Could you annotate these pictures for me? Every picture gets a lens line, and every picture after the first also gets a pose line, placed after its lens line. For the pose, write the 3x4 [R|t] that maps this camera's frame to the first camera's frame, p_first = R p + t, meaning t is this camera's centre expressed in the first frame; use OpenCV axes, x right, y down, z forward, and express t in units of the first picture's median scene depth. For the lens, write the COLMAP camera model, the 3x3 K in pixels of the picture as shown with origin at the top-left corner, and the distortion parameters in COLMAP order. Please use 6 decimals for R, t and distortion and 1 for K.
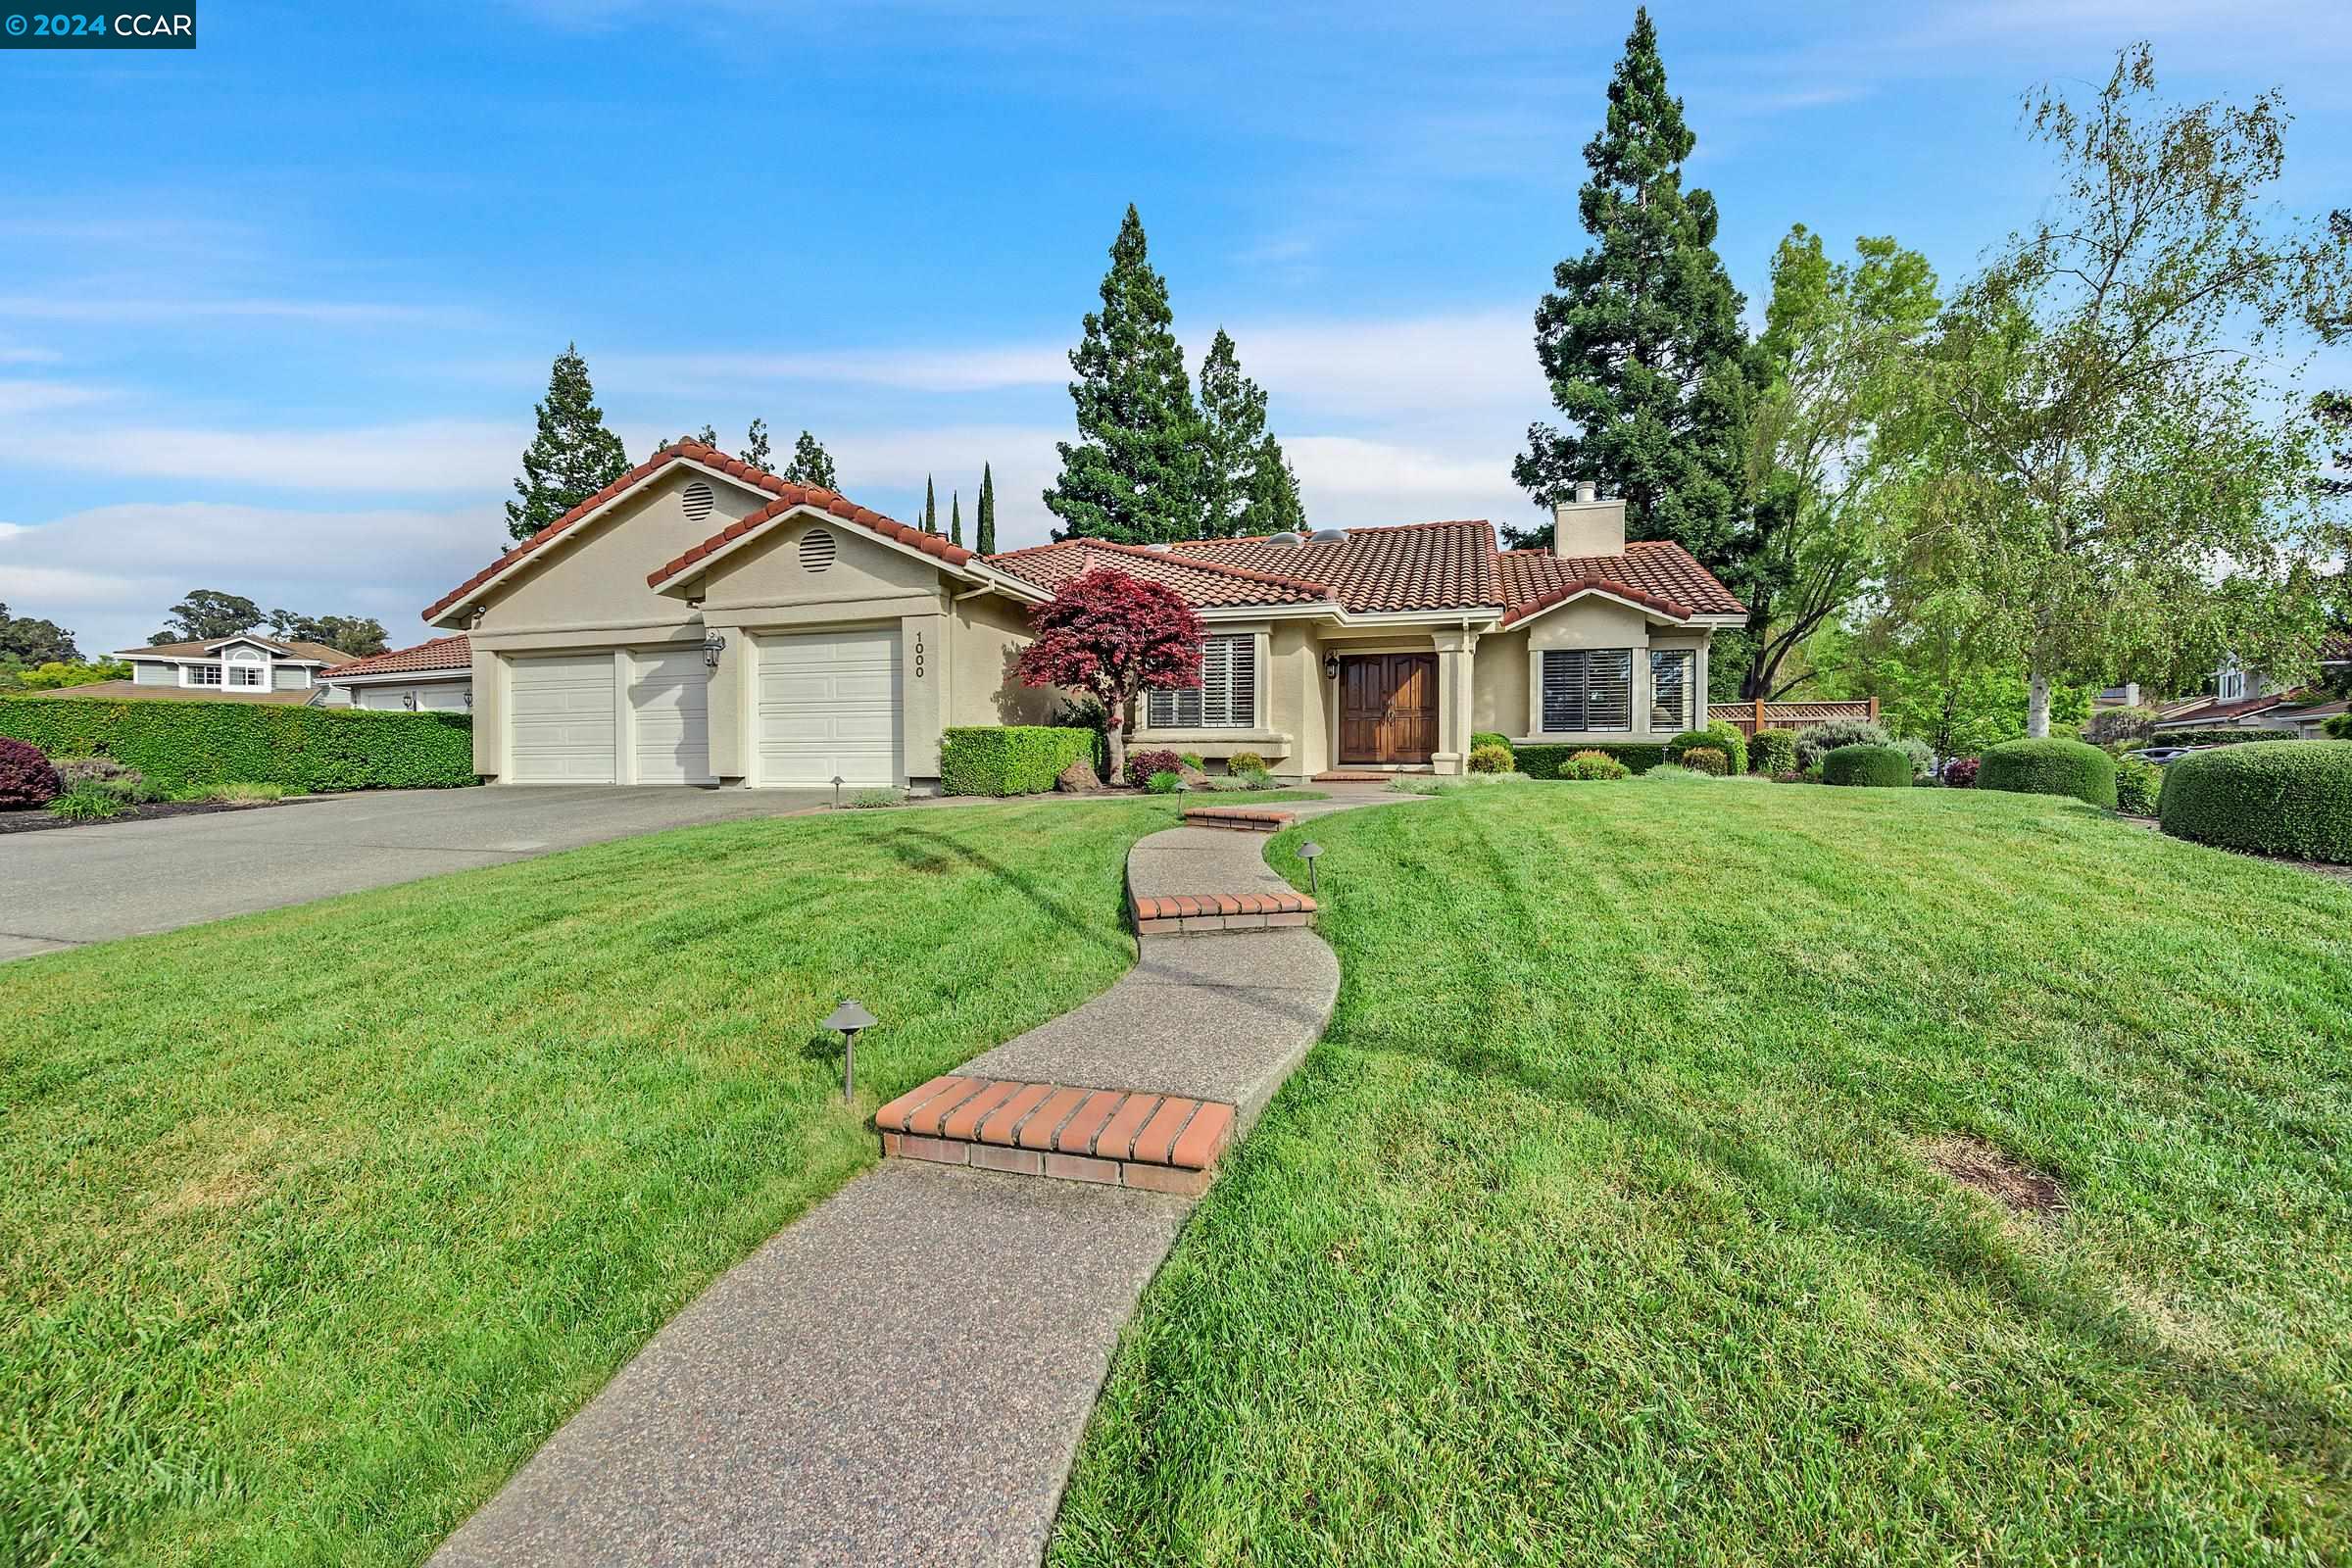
lens RADIAL K [[945.4, 0, 1185.3], [0, 945.4, 787.0], [0, 0, 1]] dist [0.001218, -0.000040]
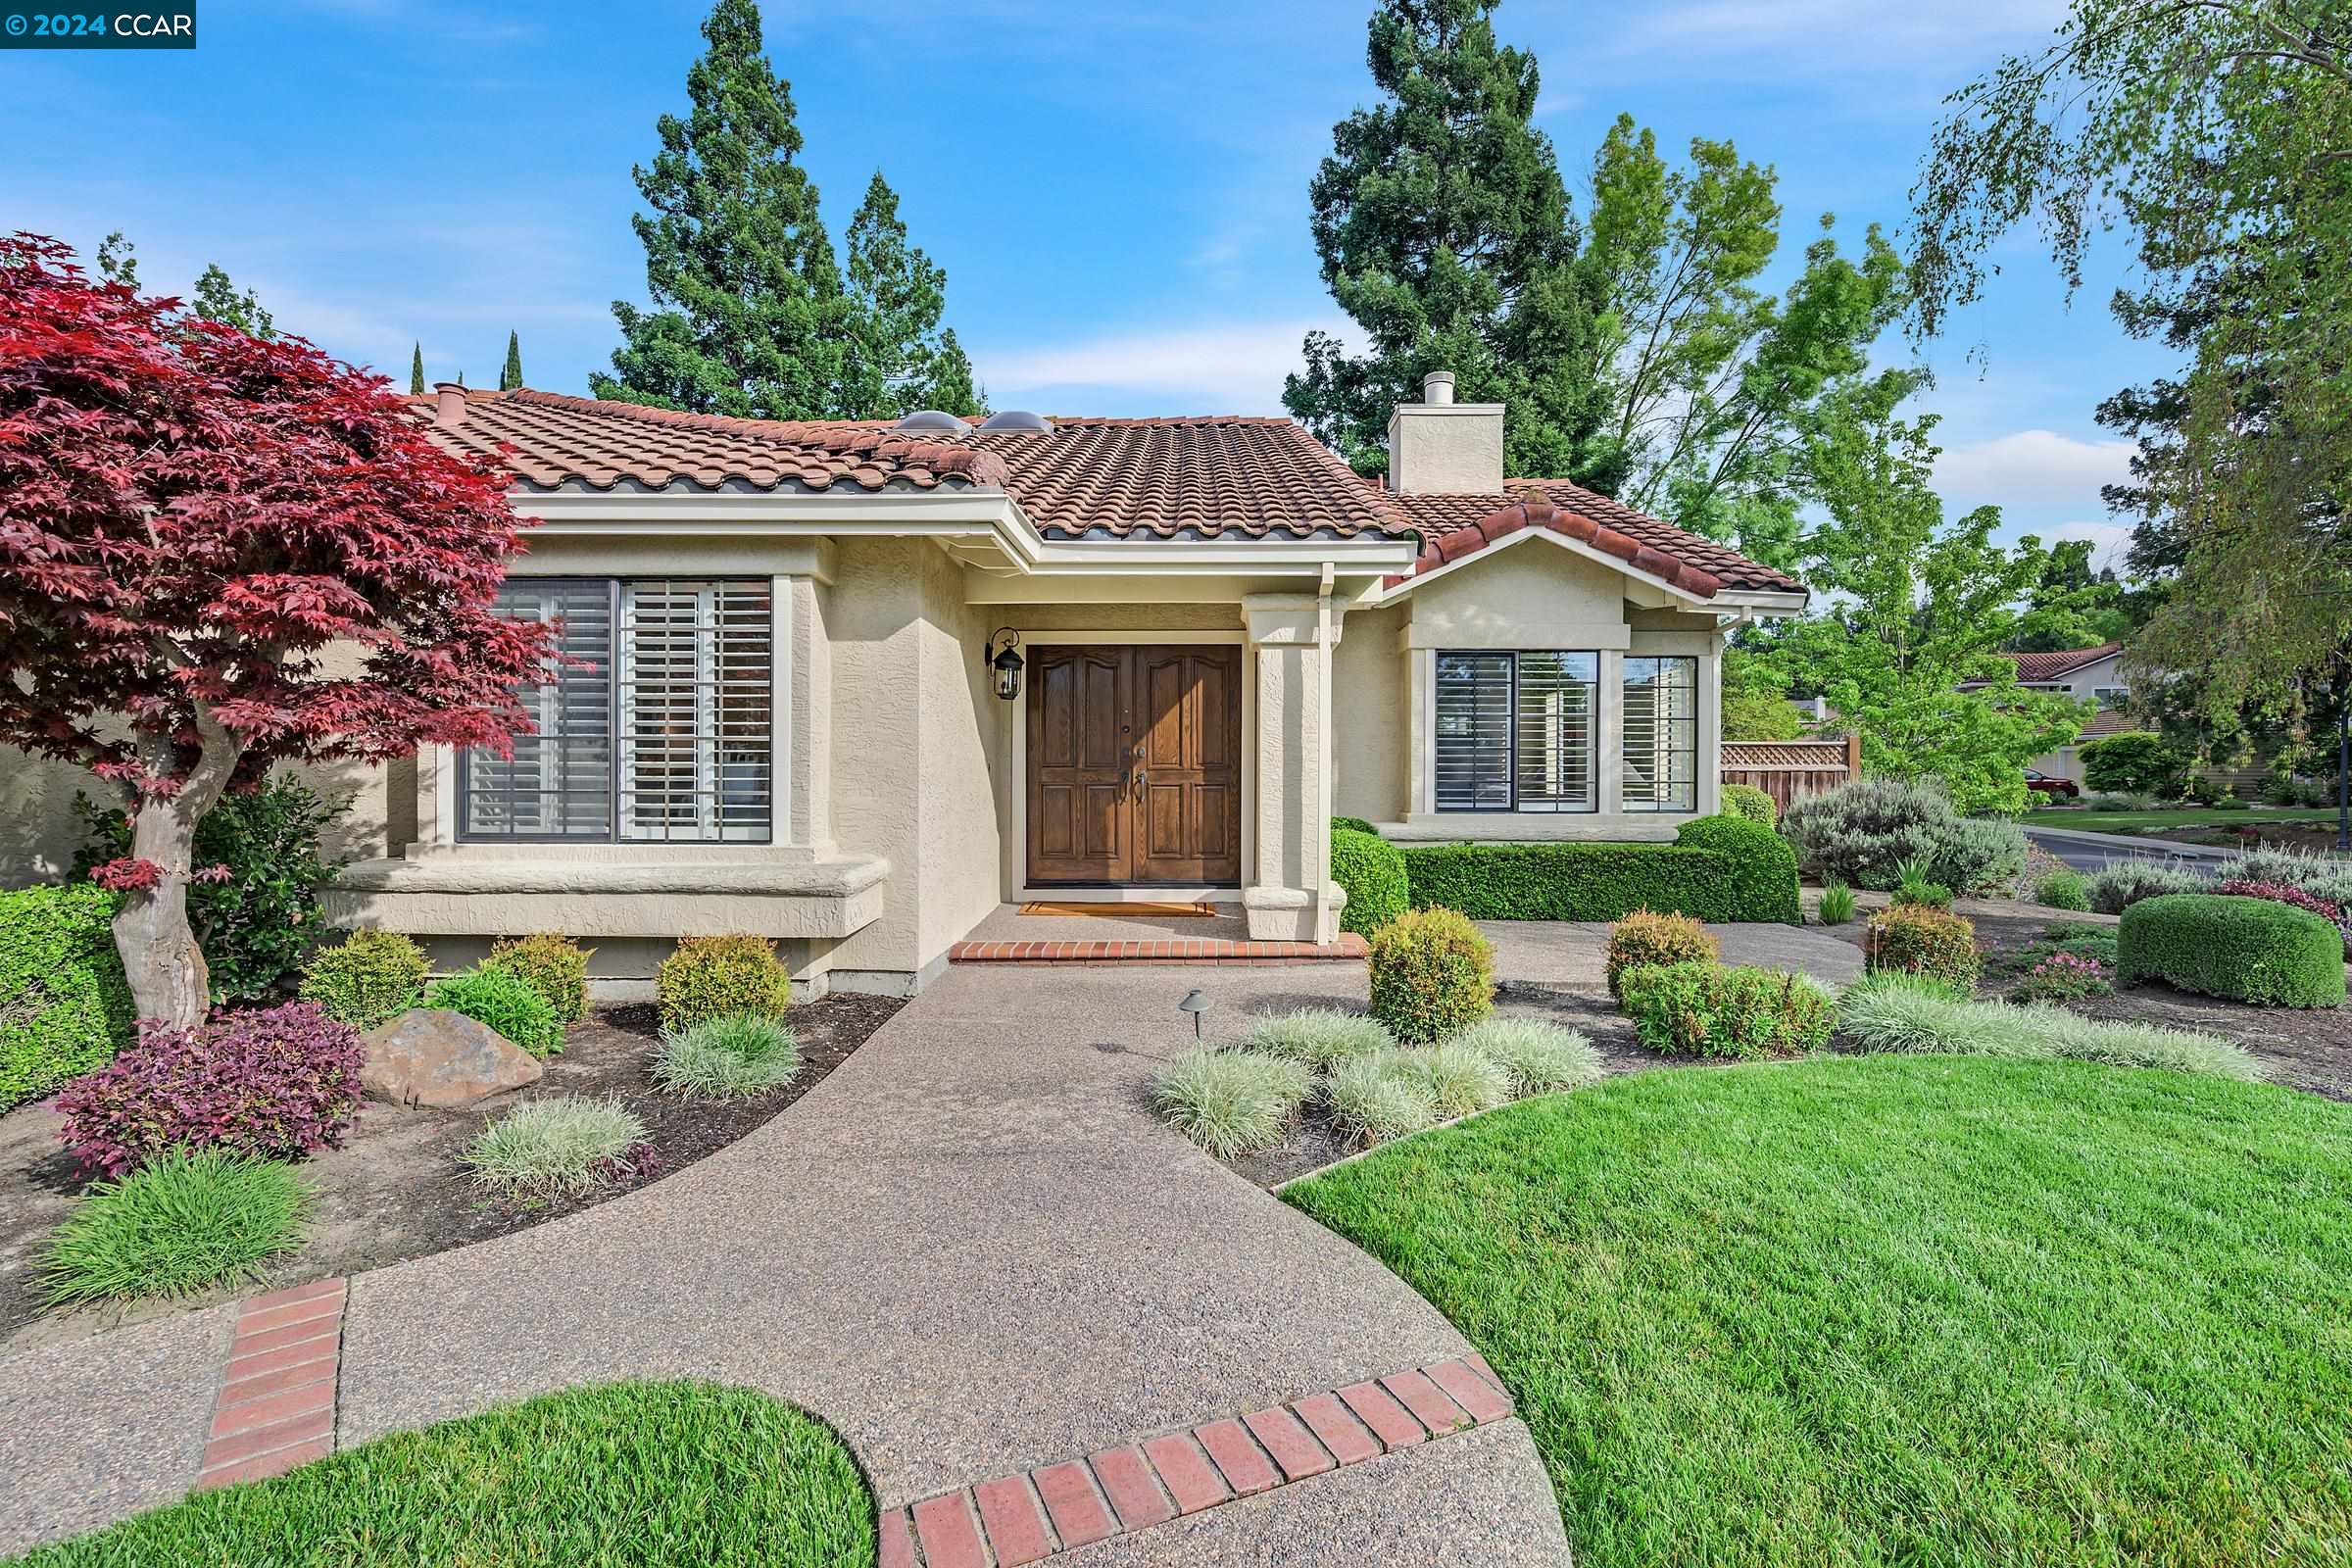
lens RADIAL K [[1086.3, 0, 1179.4], [0, 1086.3, 779.1], [0, 0, 1]] dist [-0.003059, -0.000001]
pose [[0.961919, -0.001227, 0.273332, 0.048018], [0.004962, 0.999904, -0.012973, -0.035978], [-0.273290, 0.013835, 0.961832, 0.254356]]
